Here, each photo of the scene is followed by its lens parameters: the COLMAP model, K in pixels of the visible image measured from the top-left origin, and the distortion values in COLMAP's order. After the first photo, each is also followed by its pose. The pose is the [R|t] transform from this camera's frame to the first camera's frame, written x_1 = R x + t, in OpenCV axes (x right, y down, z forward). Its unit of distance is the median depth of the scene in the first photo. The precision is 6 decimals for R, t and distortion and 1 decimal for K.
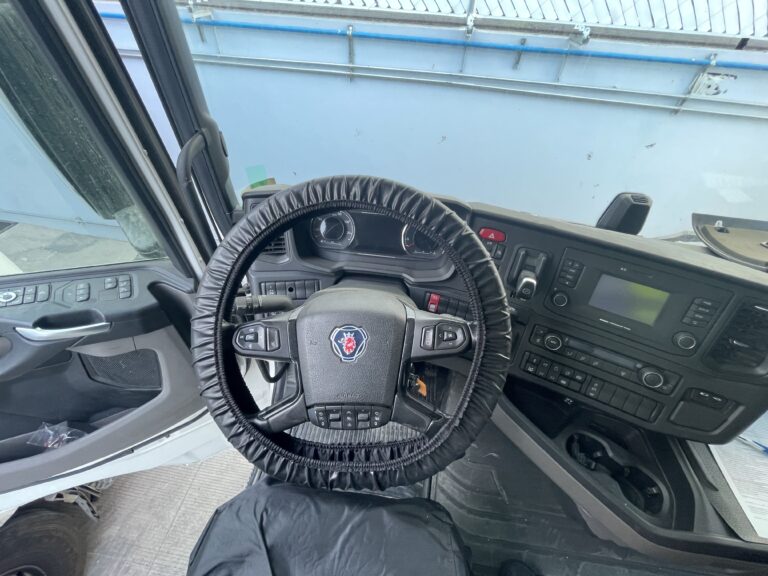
lens RADIAL K [[307.1, 0, 384.6], [0, 307.1, 287.2], [0, 0, 1]] dist [0.000118, -0.000842]
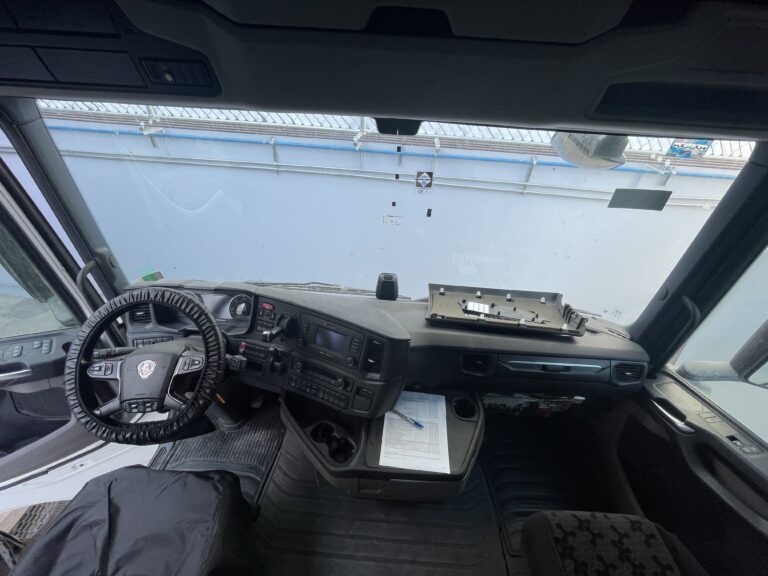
lens RADIAL K [[307.1, 0, 383.7], [0, 307.1, 288.4], [0, 0, 1]] dist [0.000118, -0.000842]
pose [[0.997557, -0.037504, 0.058936, 0.809092], [0.045995, 0.987610, -0.150039, 0.019795], [-0.052579, 0.152383, 0.986922, -0.701017]]
